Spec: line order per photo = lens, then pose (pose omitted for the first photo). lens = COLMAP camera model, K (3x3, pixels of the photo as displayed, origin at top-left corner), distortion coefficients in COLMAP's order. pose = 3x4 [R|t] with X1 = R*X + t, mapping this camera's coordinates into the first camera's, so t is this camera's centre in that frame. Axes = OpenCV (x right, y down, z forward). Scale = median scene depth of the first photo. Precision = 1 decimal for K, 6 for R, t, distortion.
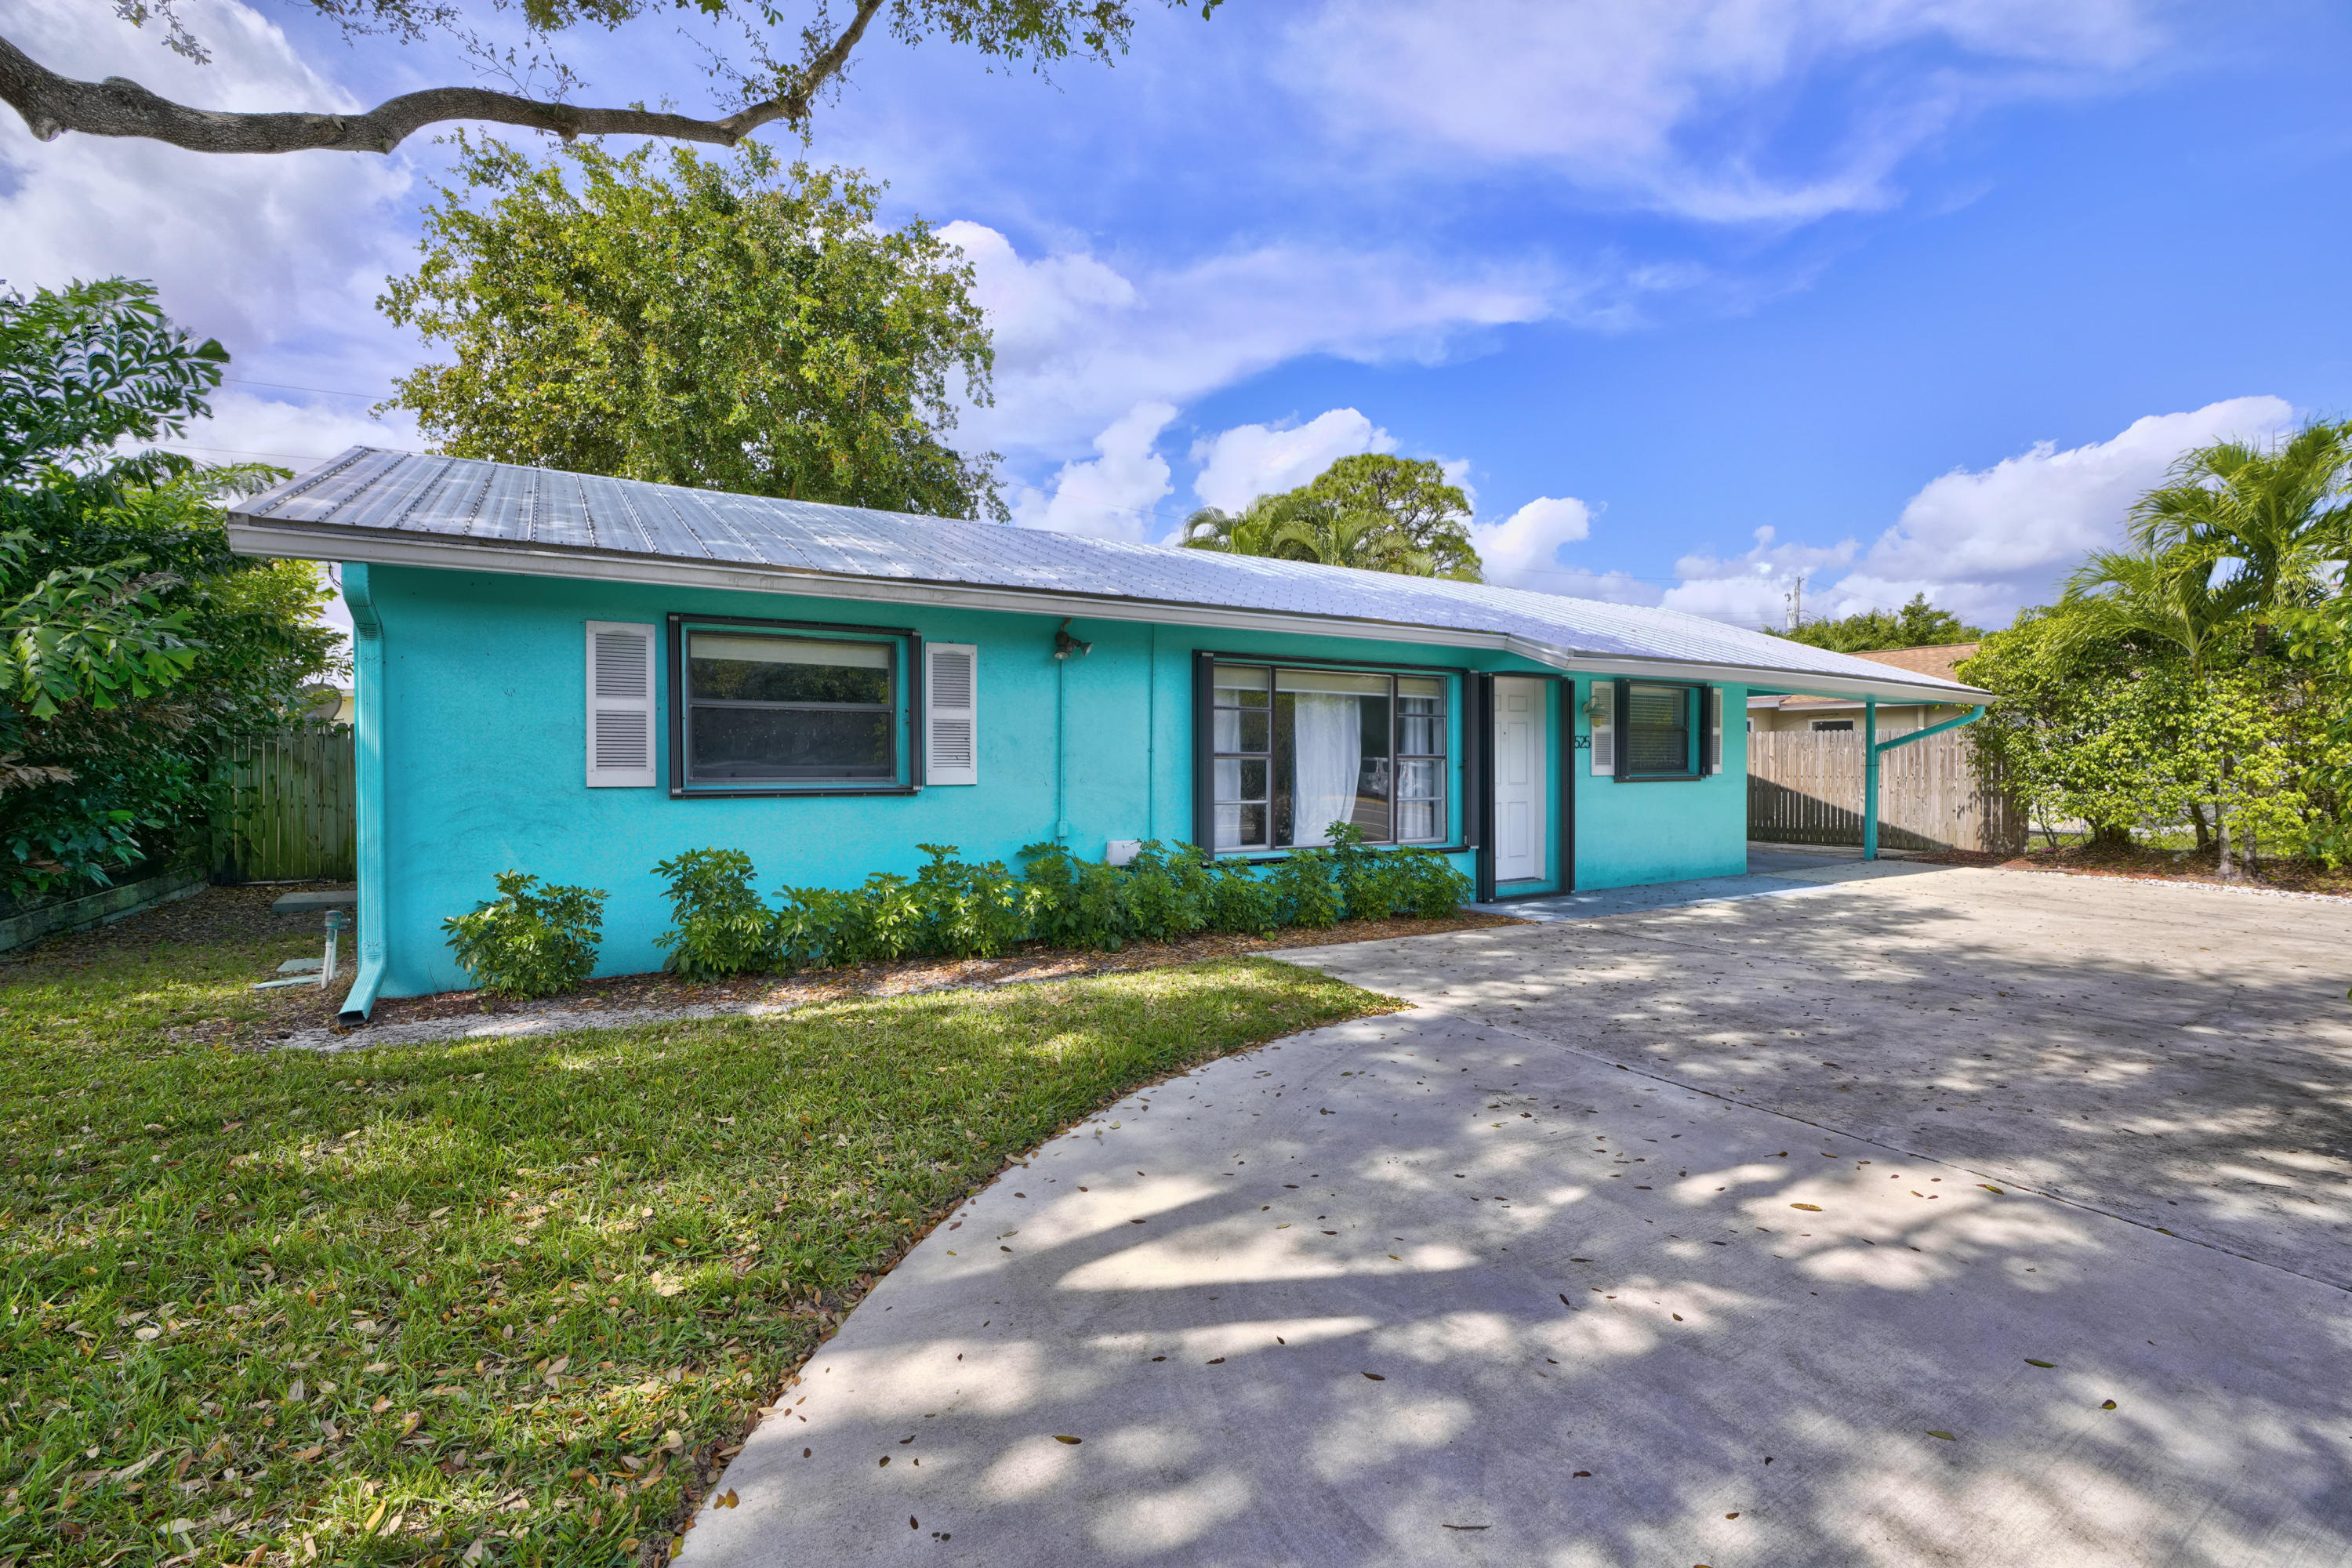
lens RADIAL K [[1038.5, 0, 1180.6], [0, 1038.5, 778.8], [0, 0, 1]] dist [-0.004519, 0.000074]
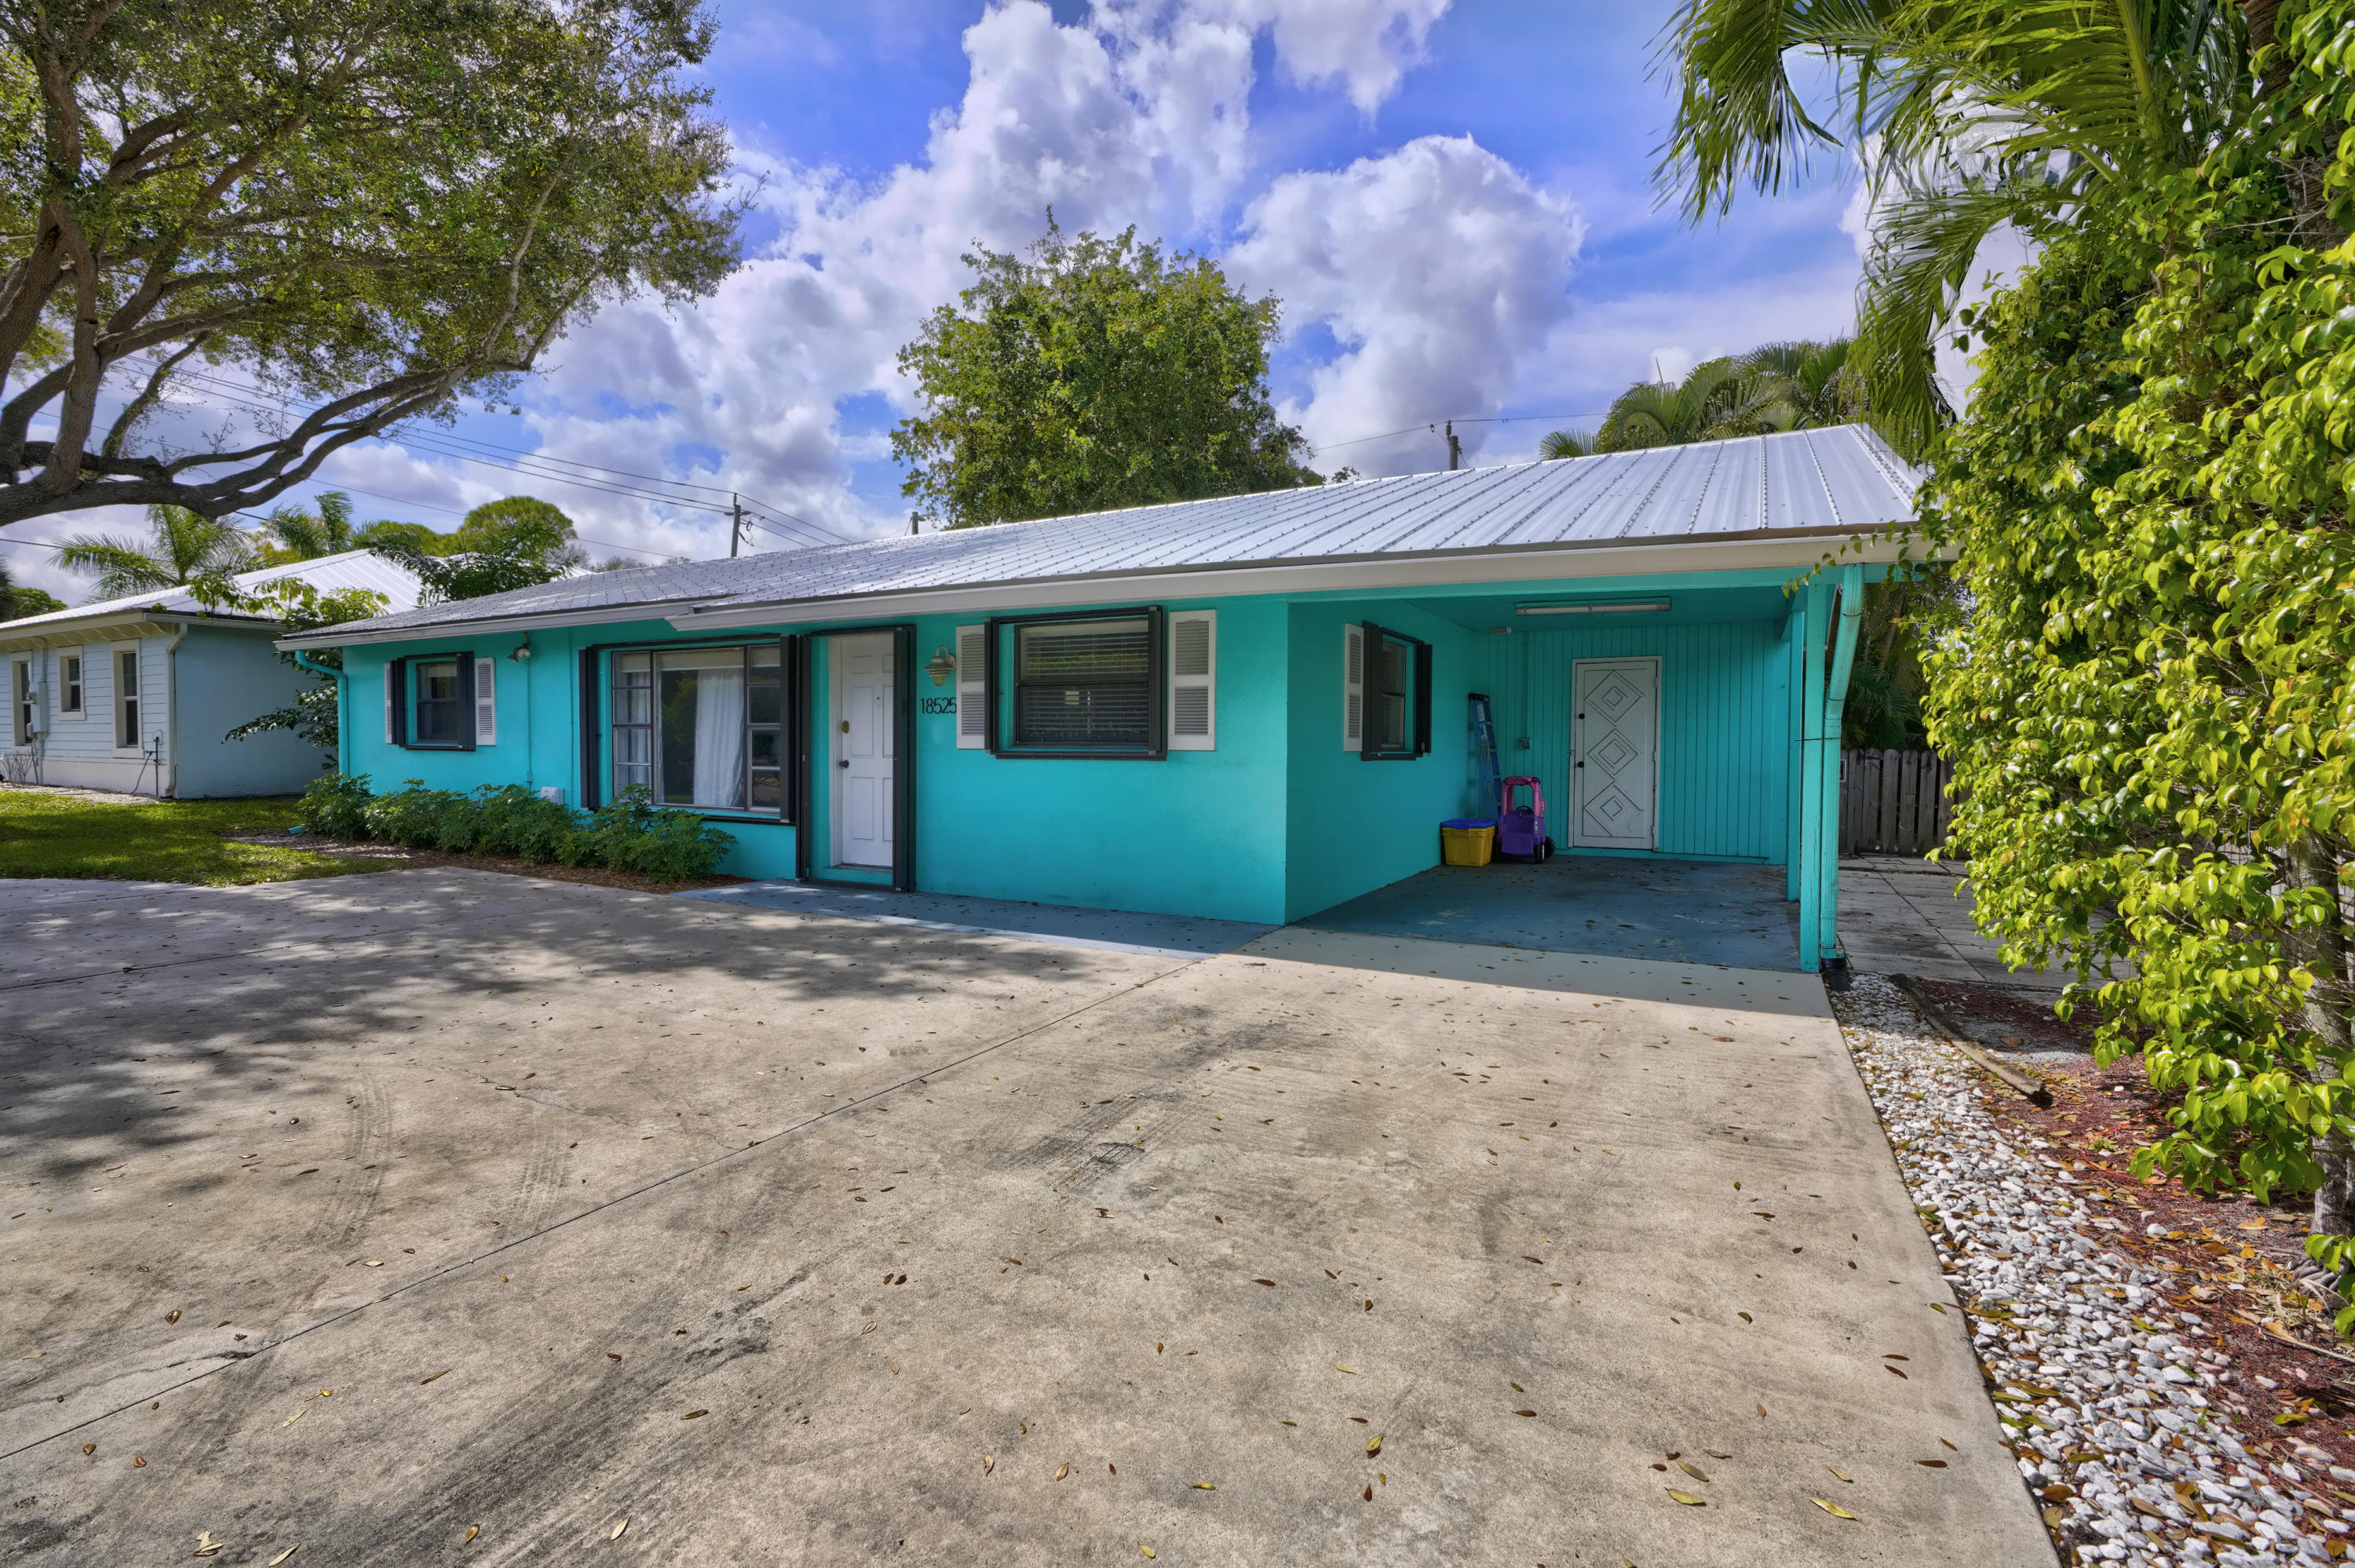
lens RADIAL K [[1039.6, 0, 1182.1], [0, 1039.6, 778.7], [0, 0, 1]] dist [-0.004519, 0.000074]
pose [[0.508827, 0.037753, -0.860041, 1.157699], [-0.013980, 0.999269, 0.035593, -0.010030], [0.860755, -0.006087, 0.508983, 0.746768]]
